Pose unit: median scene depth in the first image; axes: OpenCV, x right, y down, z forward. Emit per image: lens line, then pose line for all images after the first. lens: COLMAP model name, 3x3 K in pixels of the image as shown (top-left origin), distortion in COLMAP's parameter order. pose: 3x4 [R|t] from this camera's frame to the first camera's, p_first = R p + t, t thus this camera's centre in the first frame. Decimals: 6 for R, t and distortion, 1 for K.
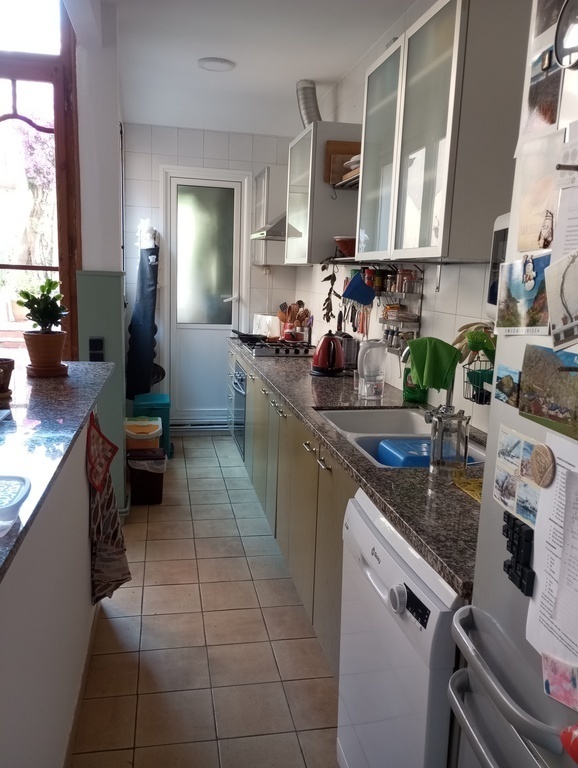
lens RADIAL K [[642.1, 0, 289.0], [0, 642.1, 384.0], [0, 0, 1]] dist [0.062450, -0.005155]
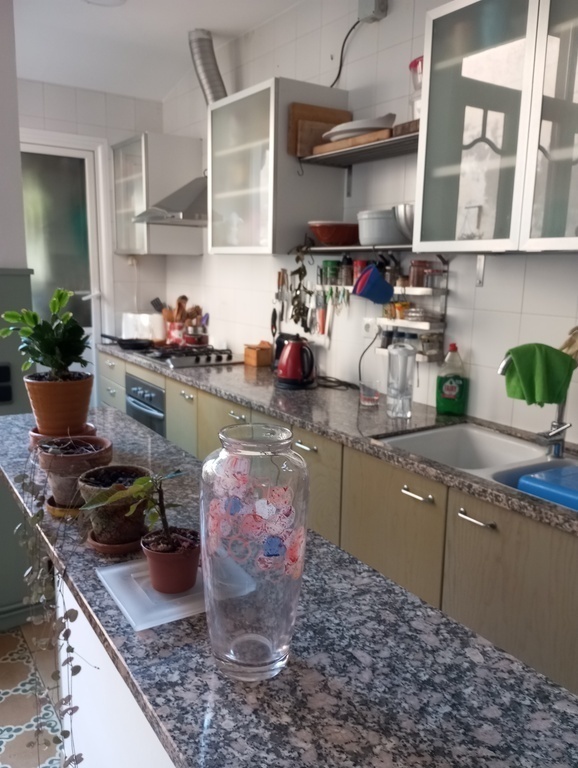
lens RADIAL K [[671.4, 0, 289.0], [0, 671.4, 384.0], [0, 0, 1]] dist [0.058797, -0.008359]
pose [[0.936728, -0.082955, 0.340086, -0.201913], [0.077070, 0.996550, 0.030804, -0.037647], [-0.341468, -0.002644, 0.939890, 0.148602]]
